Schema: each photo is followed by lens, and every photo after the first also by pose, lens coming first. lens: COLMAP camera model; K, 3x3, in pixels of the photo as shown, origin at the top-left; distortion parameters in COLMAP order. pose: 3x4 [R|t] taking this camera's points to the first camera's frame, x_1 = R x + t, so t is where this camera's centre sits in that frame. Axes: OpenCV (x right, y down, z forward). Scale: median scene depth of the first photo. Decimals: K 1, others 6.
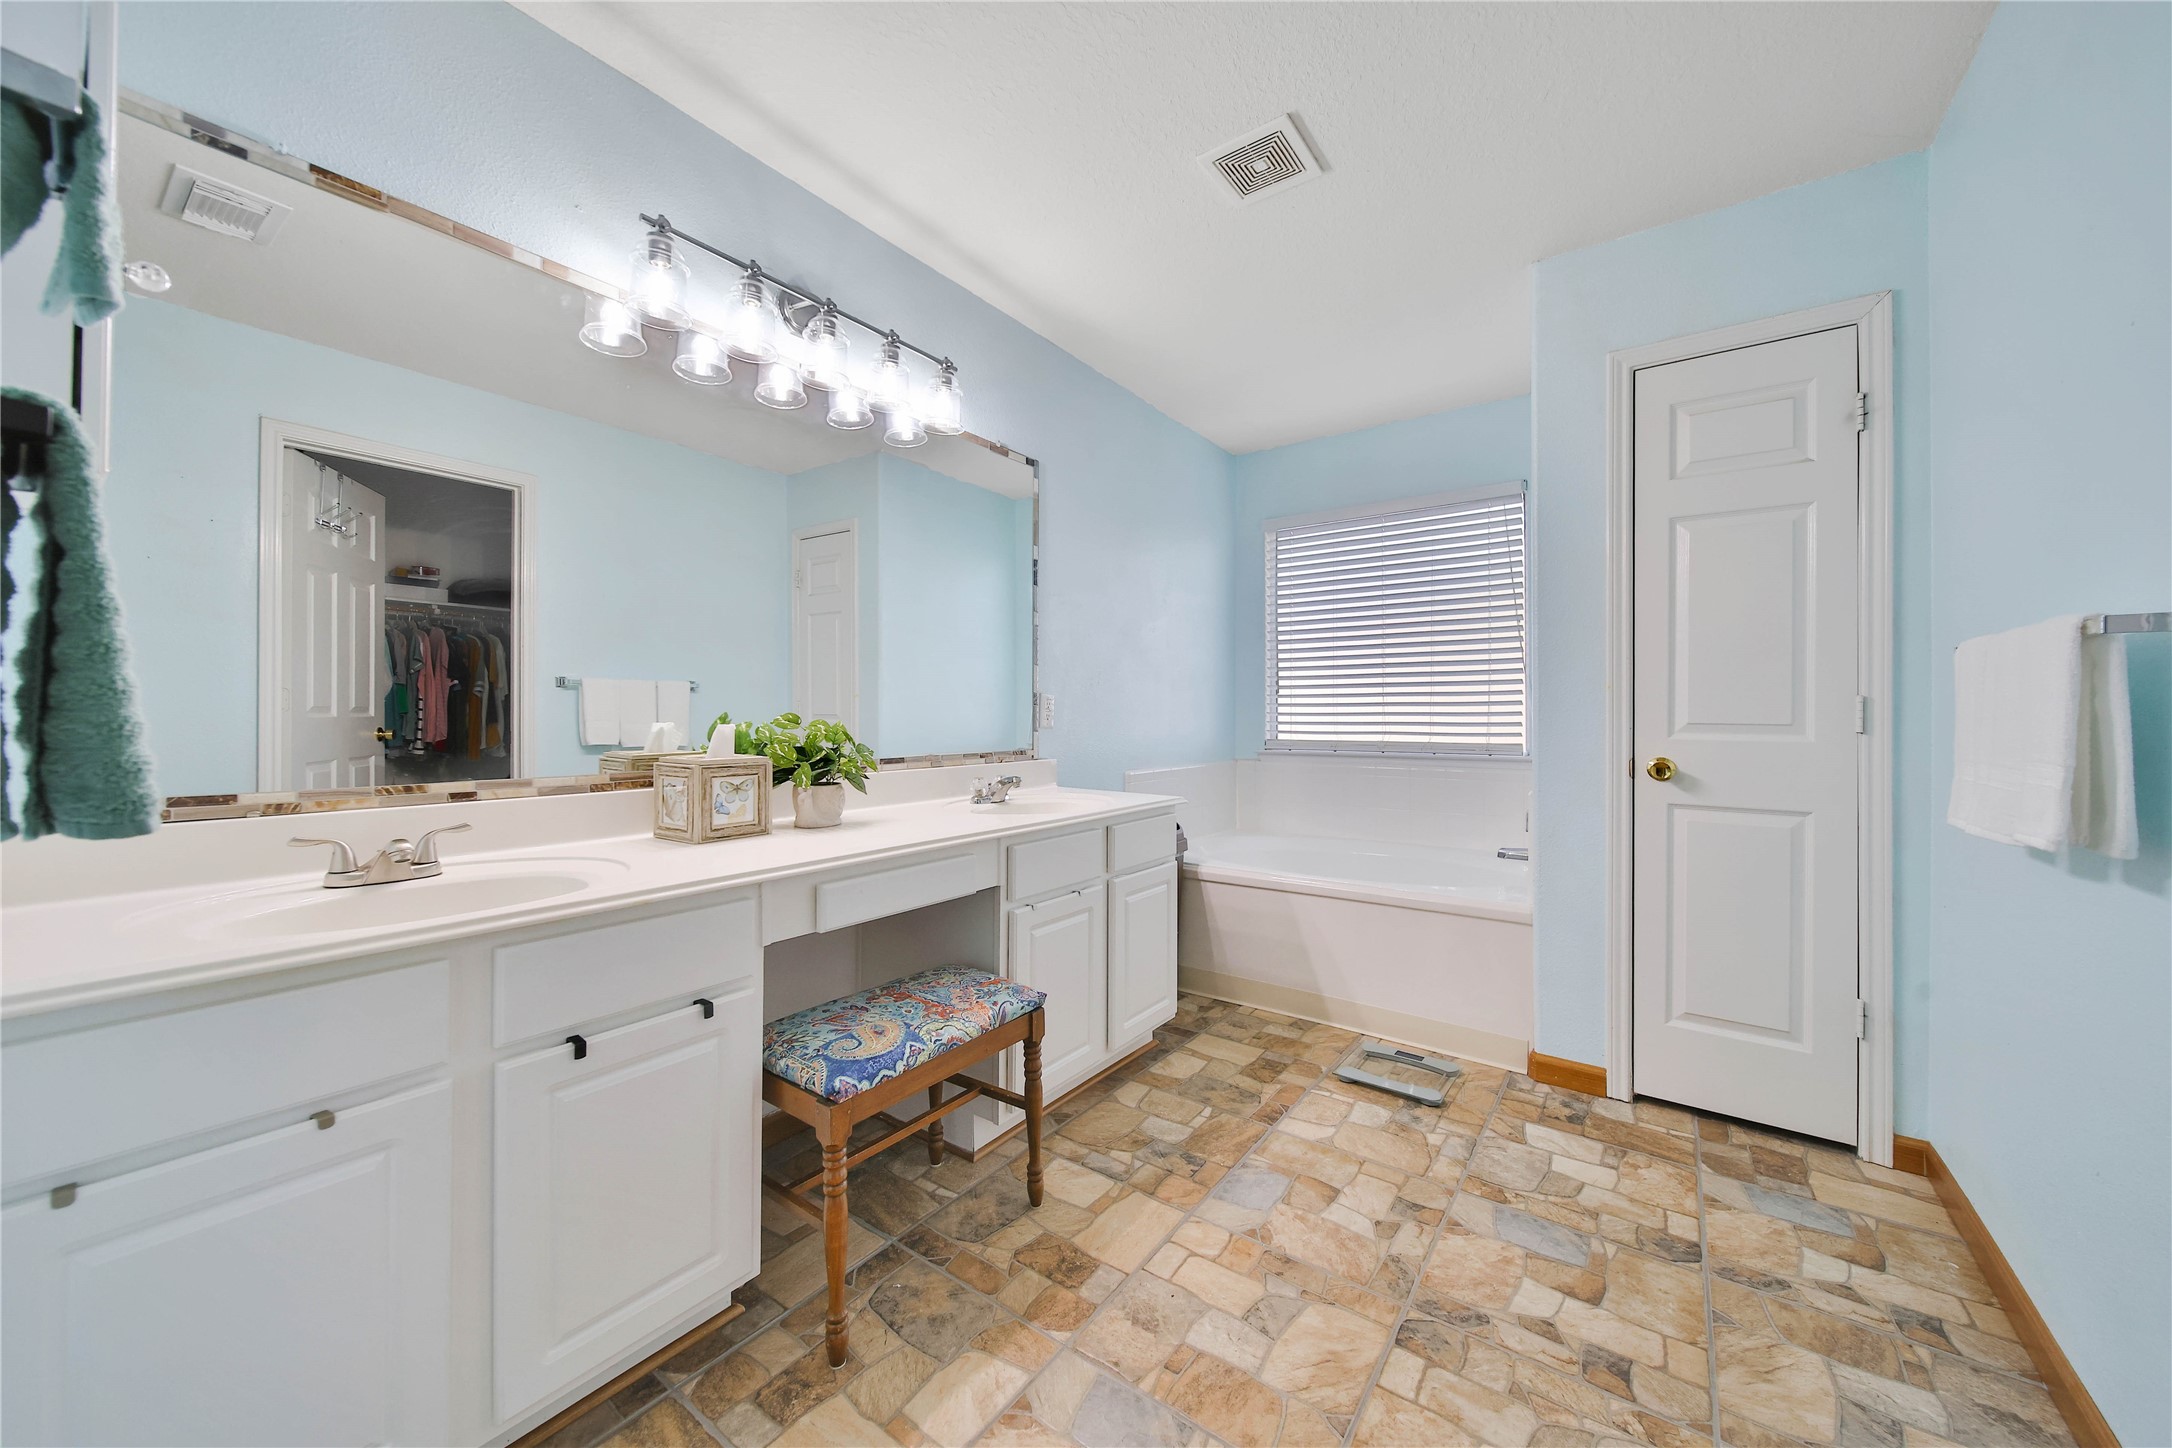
lens RADIAL K [[780.9, 0, 1080.3], [0, 780.9, 721.1], [0, 0, 1]] dist [0.000134, -0.000175]
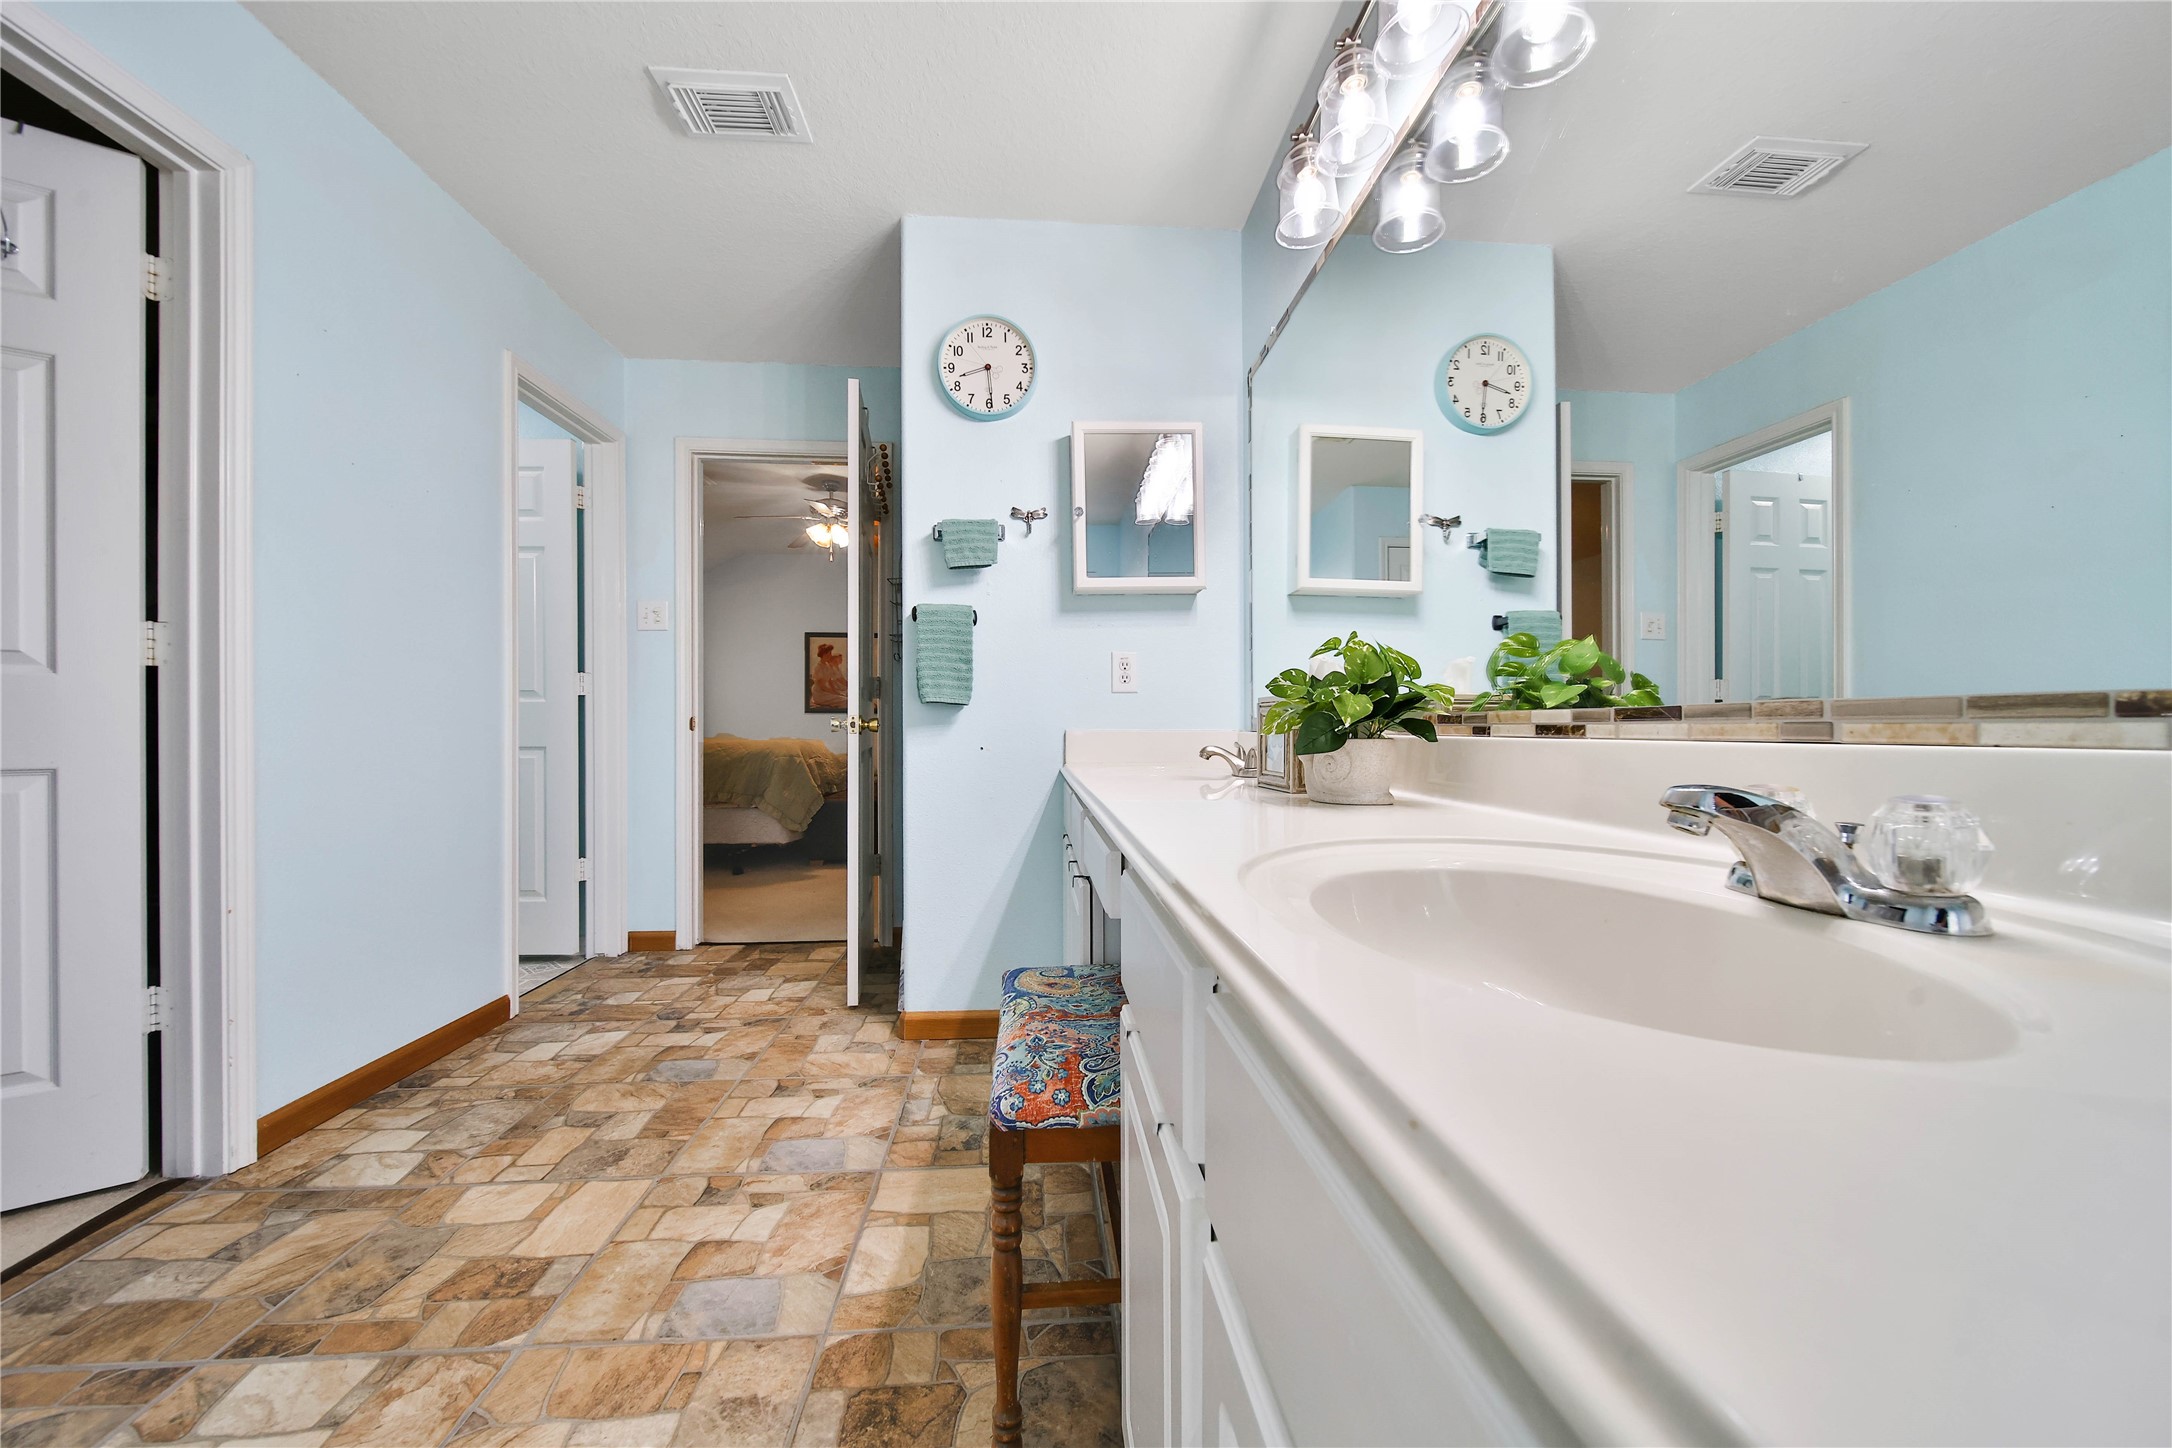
lens RADIAL K [[780.9, 0, 1080.3], [0, 780.9, 721.1], [0, 0, 1]] dist [0.000134, -0.000175]
pose [[-0.758054, -0.003913, -0.652180, 0.333021], [-0.004422, 0.999990, -0.000859, 0.092880], [0.652176, 0.002233, -0.758064, 1.800028]]
